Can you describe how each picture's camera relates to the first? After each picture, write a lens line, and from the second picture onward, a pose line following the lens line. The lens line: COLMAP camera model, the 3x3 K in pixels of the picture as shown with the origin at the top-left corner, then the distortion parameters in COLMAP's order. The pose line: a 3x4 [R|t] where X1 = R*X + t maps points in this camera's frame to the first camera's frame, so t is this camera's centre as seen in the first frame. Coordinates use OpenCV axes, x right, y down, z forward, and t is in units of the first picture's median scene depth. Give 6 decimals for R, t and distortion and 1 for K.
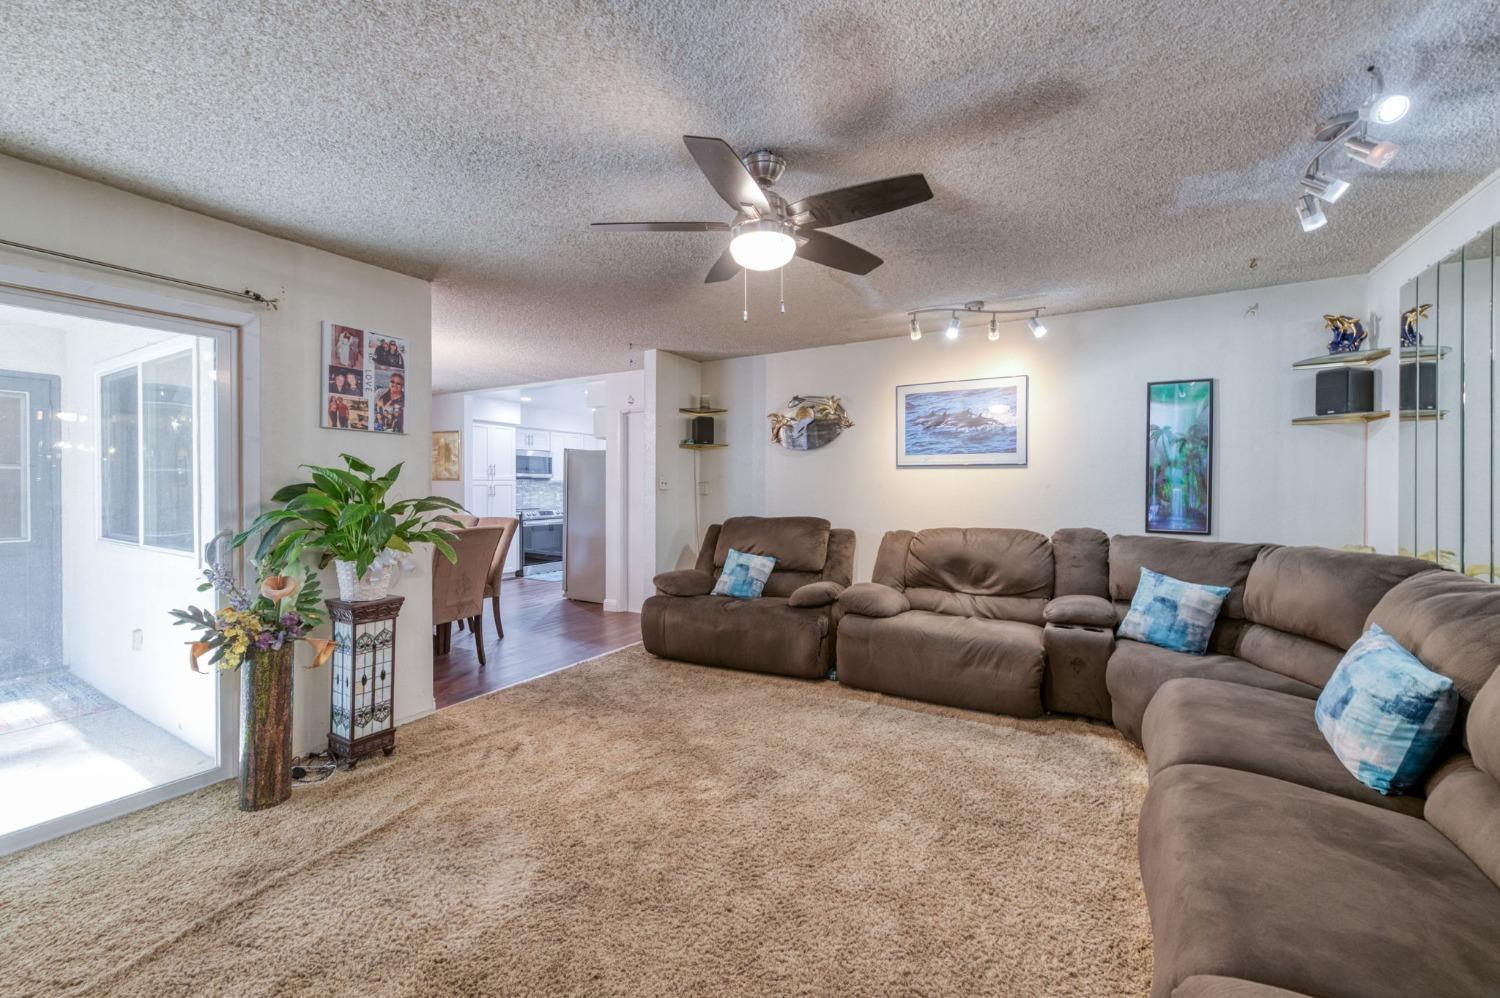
lens RADIAL K [[599.7, 0, 752.8], [0, 599.7, 489.0], [0, 0, 1]] dist [0.000113, -0.002739]
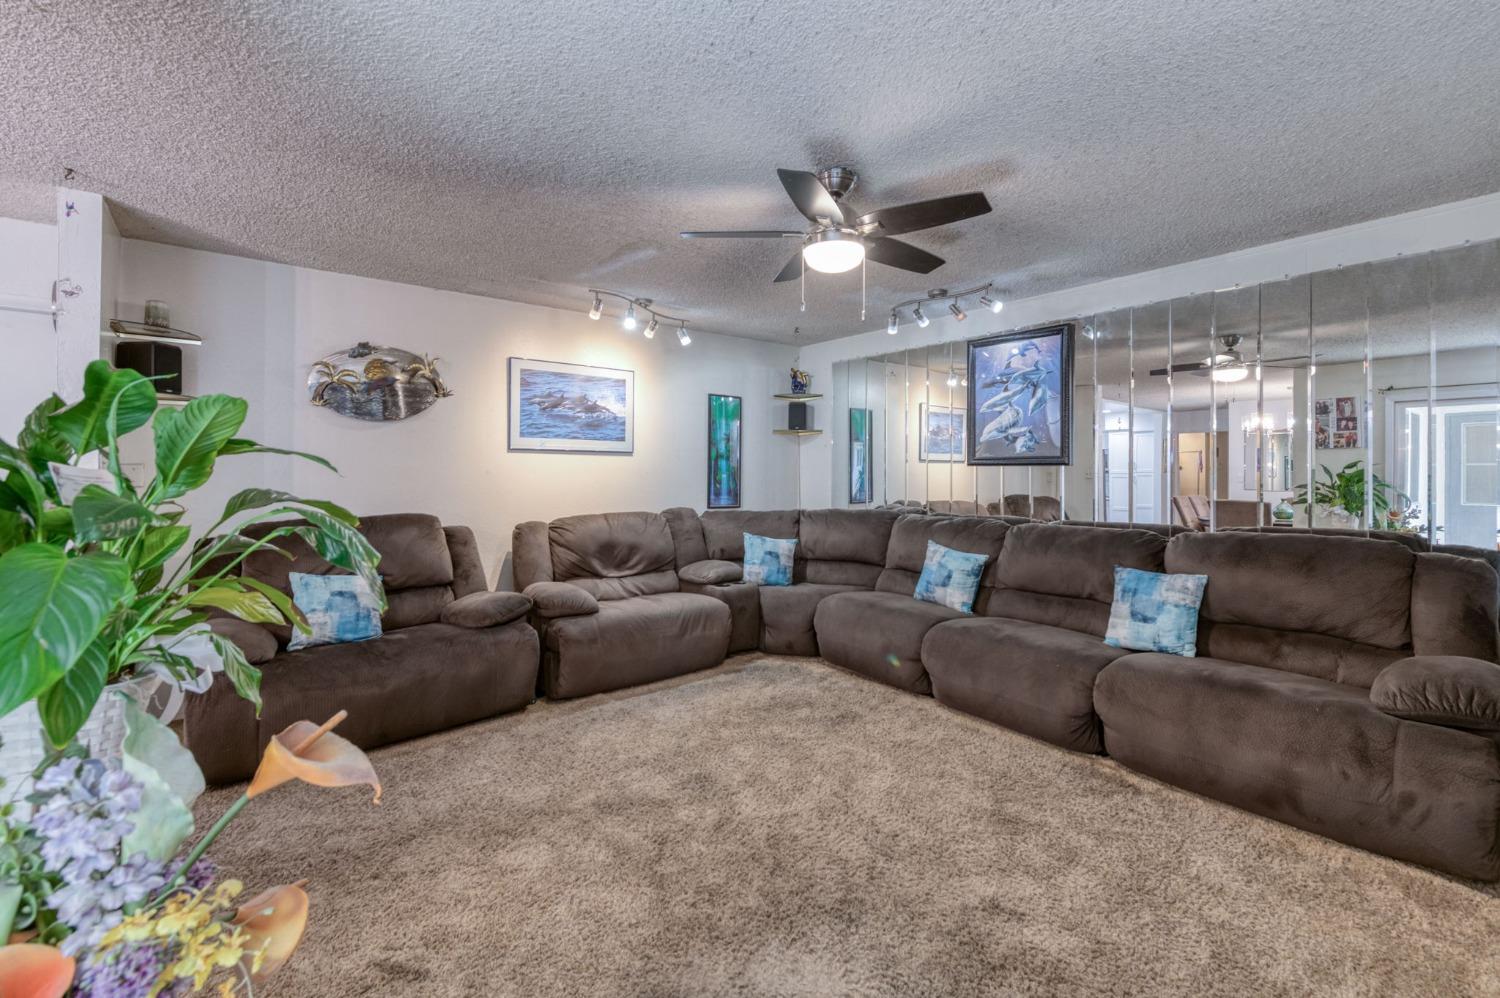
lens RADIAL K [[652.8, 0, 770.3], [0, 652.8, 478.3], [0, 0, 1]] dist [-0.001455, -0.000990]
pose [[0.339981, -0.001641, 0.940431, -0.604593], [0.004779, 0.999989, 0.000017, 0.007132], [-0.940420, 0.004488, 0.339985, 0.375111]]
